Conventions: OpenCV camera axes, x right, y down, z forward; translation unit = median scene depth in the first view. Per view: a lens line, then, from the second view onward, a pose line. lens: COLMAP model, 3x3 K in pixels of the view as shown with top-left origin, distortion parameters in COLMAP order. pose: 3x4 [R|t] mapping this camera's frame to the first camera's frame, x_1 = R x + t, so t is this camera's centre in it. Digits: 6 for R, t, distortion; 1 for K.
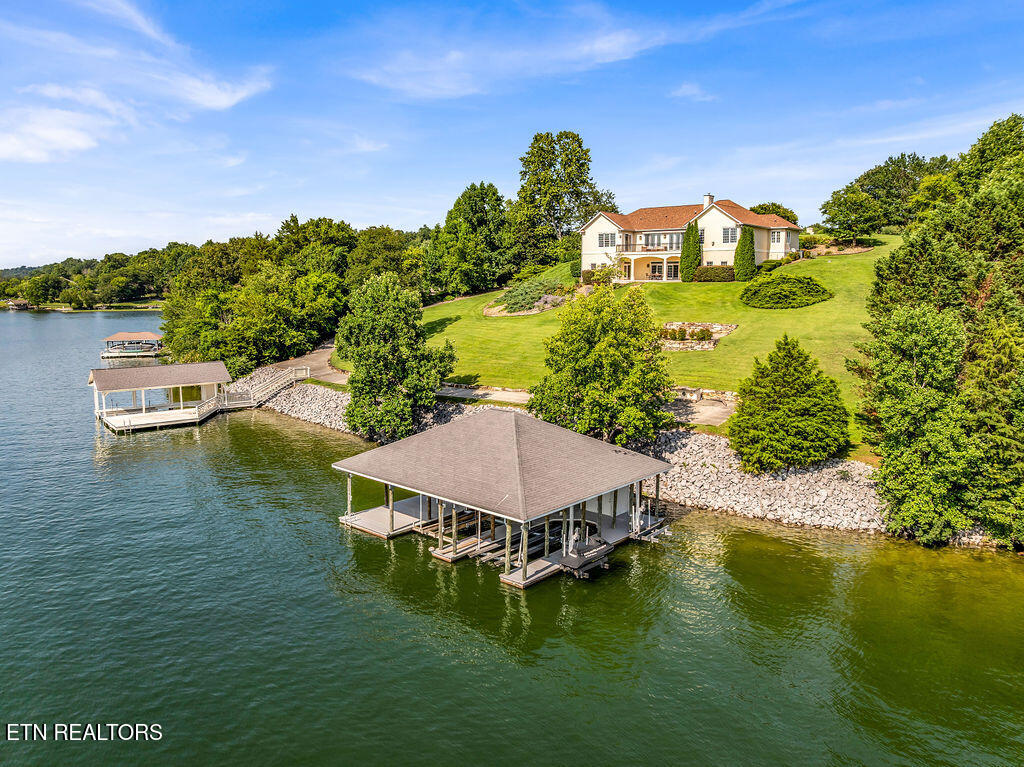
lens RADIAL K [[736.3, 0, 512.0], [0, 736.3, 383.5], [0, 0, 1]] dist [-0.015343, -0.003202]
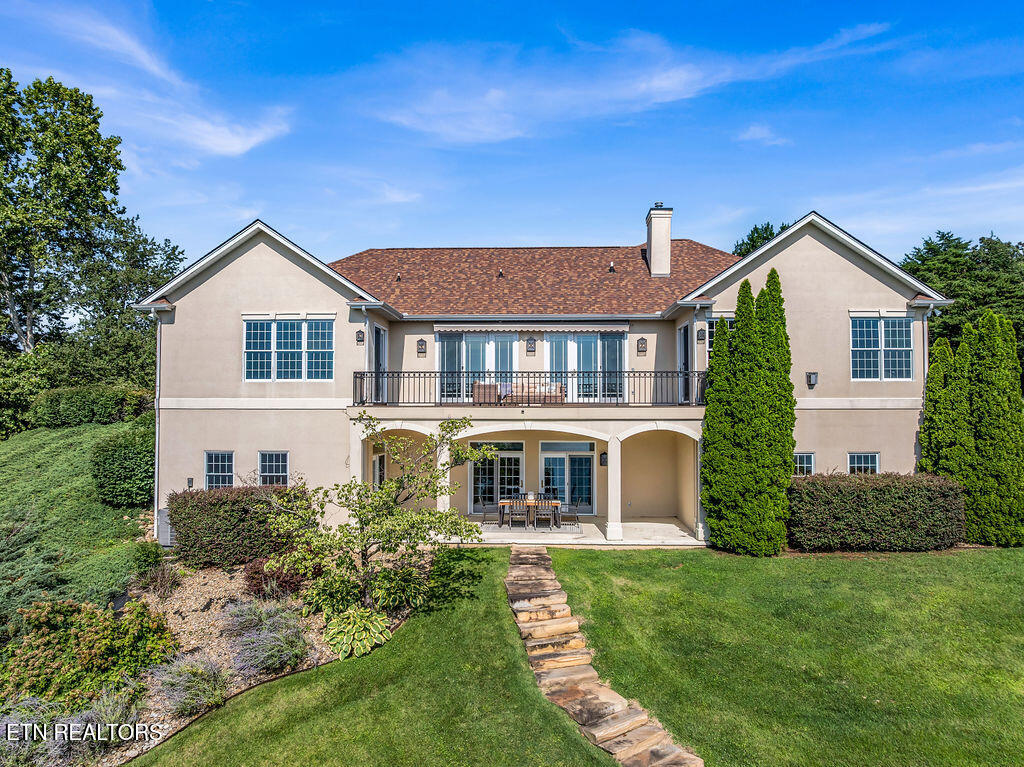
lens RADIAL K [[736.3, 0, 512.0], [0, 736.3, 383.5], [0, 0, 1]] dist [-0.015343, -0.003202]
pose [[0.795127, 0.020065, 0.606111, 0.049492], [0.085040, 0.985888, -0.144197, -0.151131], [-0.600451, 0.166199, 0.782200, 0.808581]]
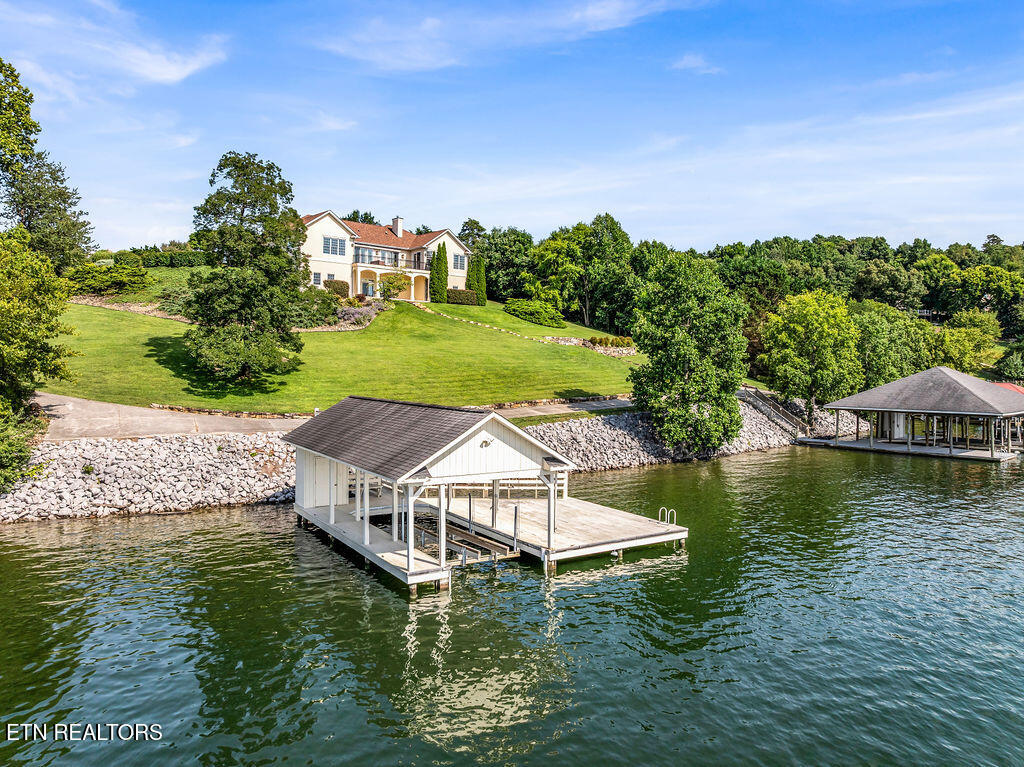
lens RADIAL K [[736.3, 0, 512.0], [0, 736.3, 383.5], [0, 0, 1]] dist [-0.015343, -0.003202]
pose [[0.165577, -0.020937, 0.985975, -0.681220], [0.125844, 0.992050, -0.000067, -0.015614], [-0.978135, 0.124090, 0.166896, 0.701237]]
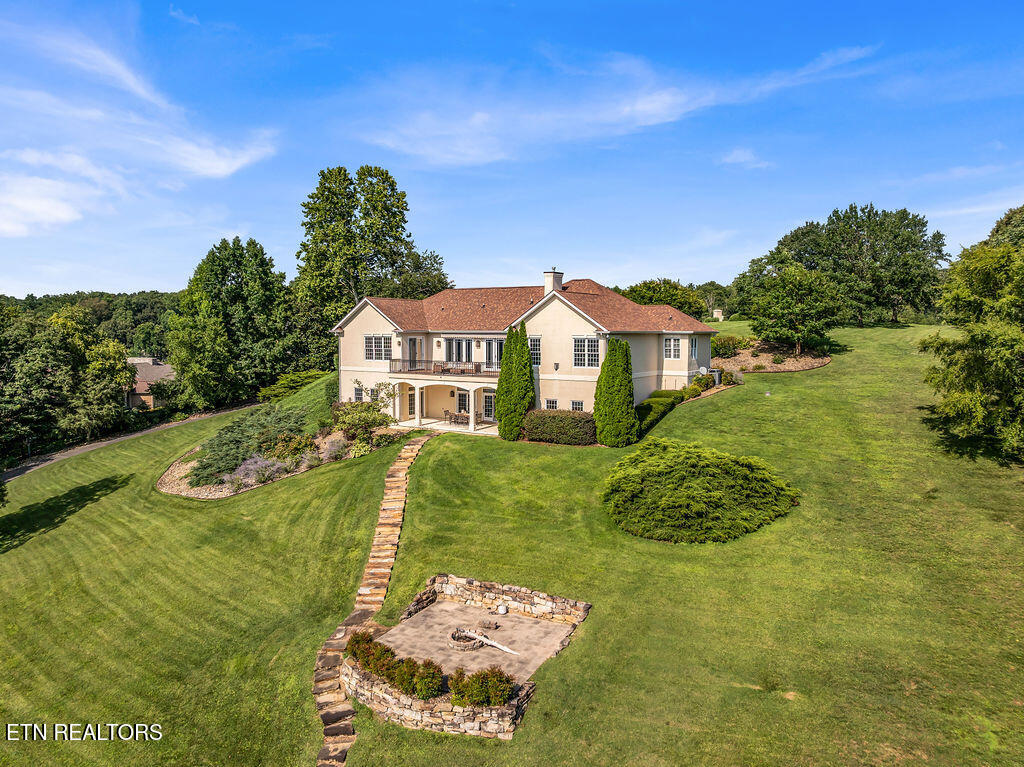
lens RADIAL K [[728.0, 0, 512.0], [0, 728.0, 383.5], [0, 0, 1]] dist [-0.002060, -0.001130]
pose [[0.991839, -0.010217, 0.127090, 0.163466], [0.018151, 0.997946, -0.061432, -0.136324], [-0.126201, 0.063237, 0.989987, 0.456909]]
